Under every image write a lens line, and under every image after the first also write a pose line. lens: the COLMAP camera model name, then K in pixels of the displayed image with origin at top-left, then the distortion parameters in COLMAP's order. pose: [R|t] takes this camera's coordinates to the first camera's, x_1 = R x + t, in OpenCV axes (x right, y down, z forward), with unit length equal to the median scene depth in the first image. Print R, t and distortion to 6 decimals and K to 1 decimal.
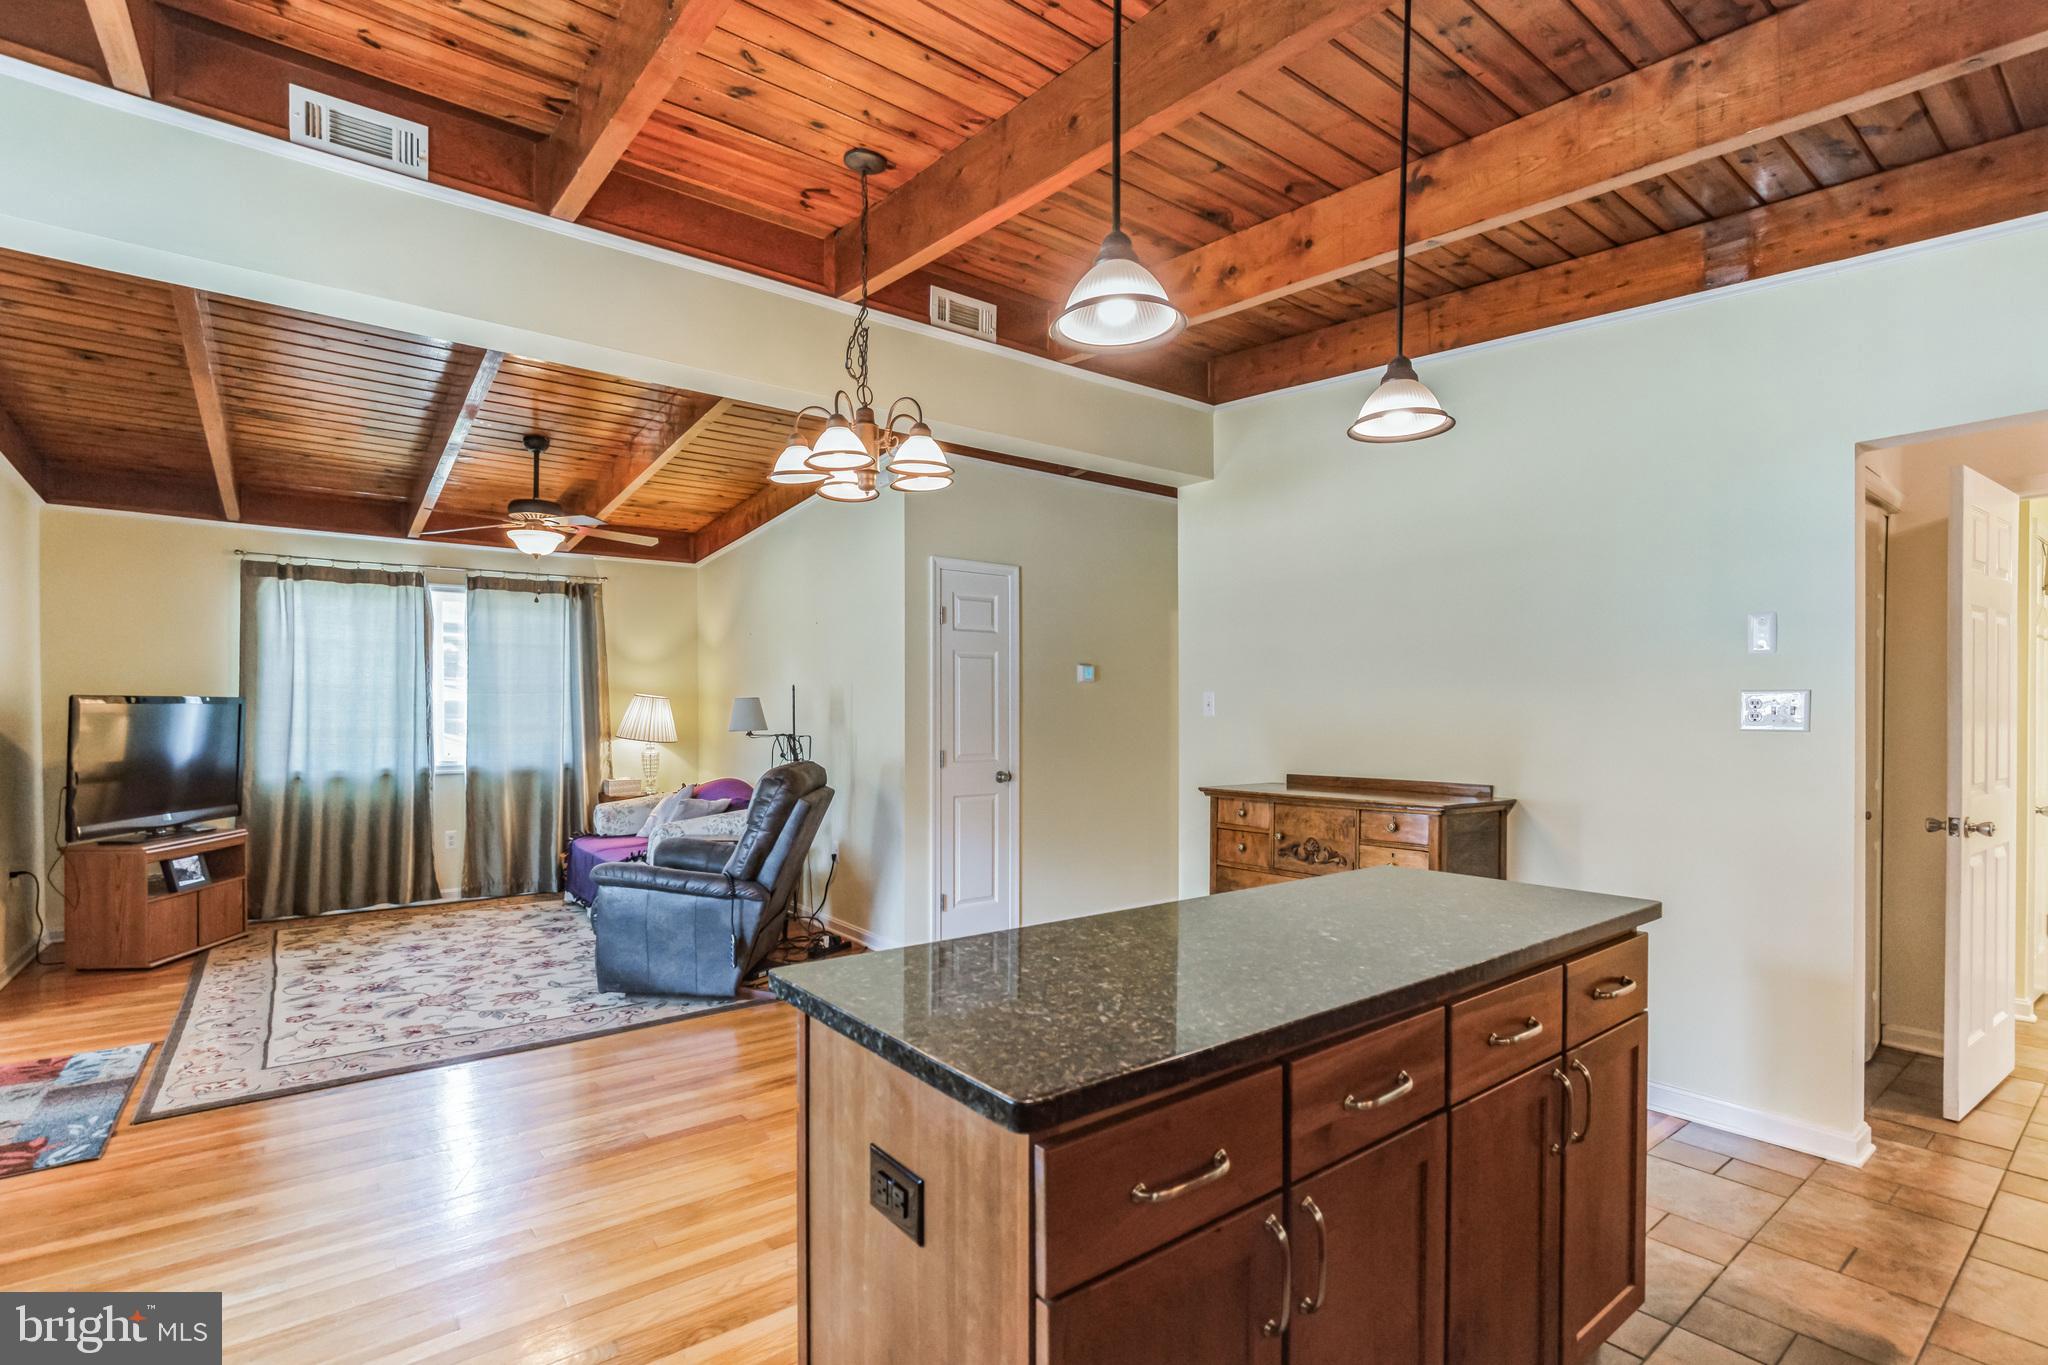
lens RADIAL K [[954.1, 0, 1014.9], [0, 954.1, 722.2], [0, 0, 1]] dist [-0.016069, 0.002075]
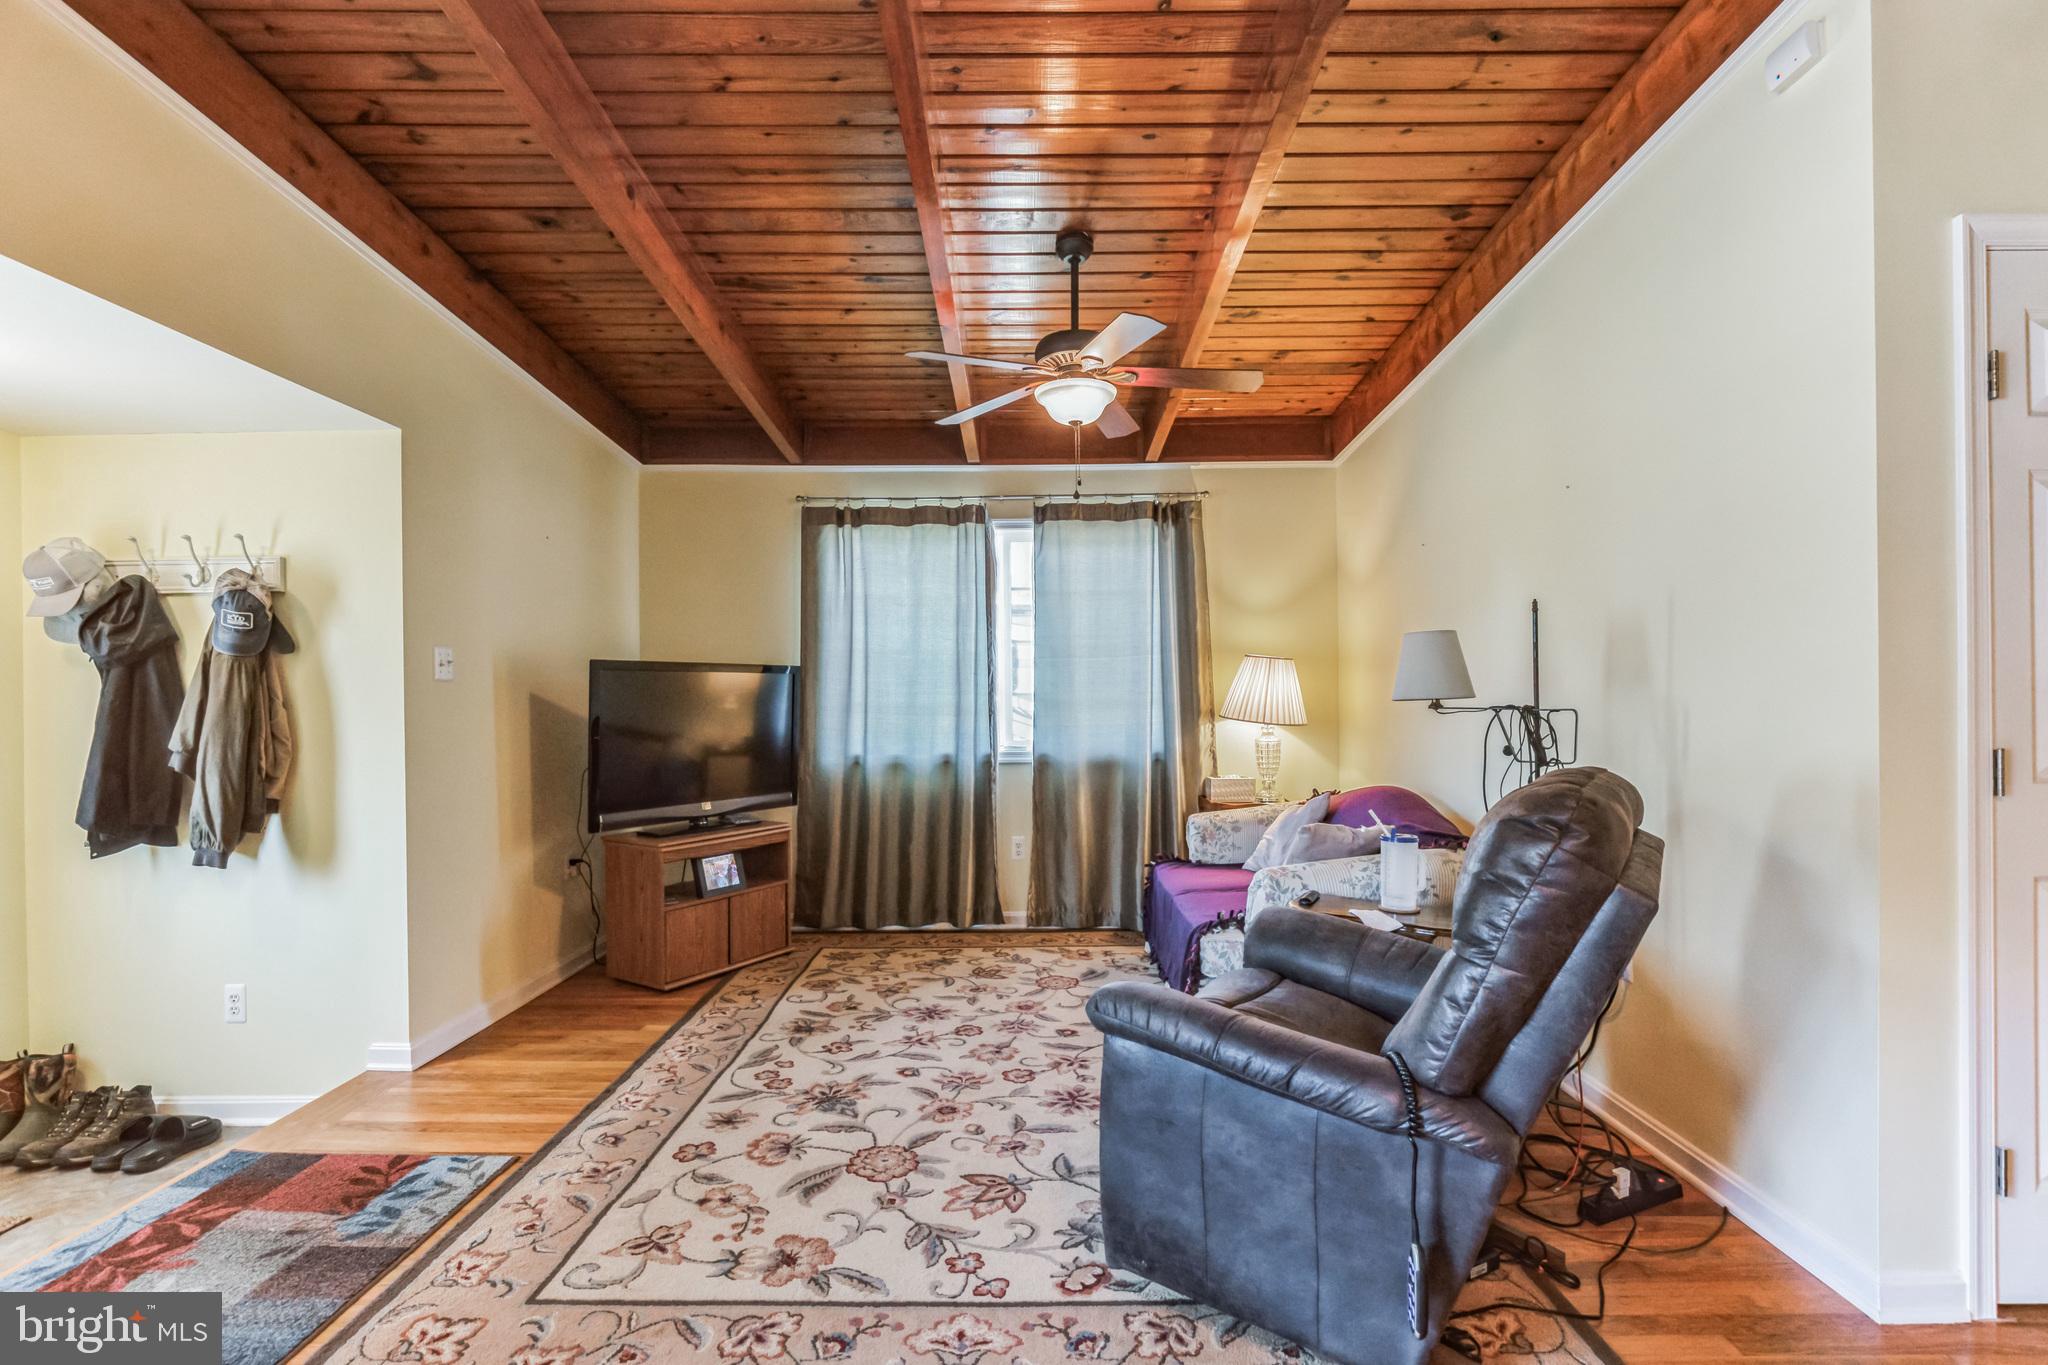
lens RADIAL K [[954.1, 0, 1021.8], [0, 954.1, 699.8], [0, 0, 1]] dist [-0.016069, 0.002075]
pose [[0.796275, -0.007256, -0.604892, -0.136378], [0.000176, 0.999931, -0.011763, 0.013449], [0.604935, 0.009260, 0.796221, 0.430757]]
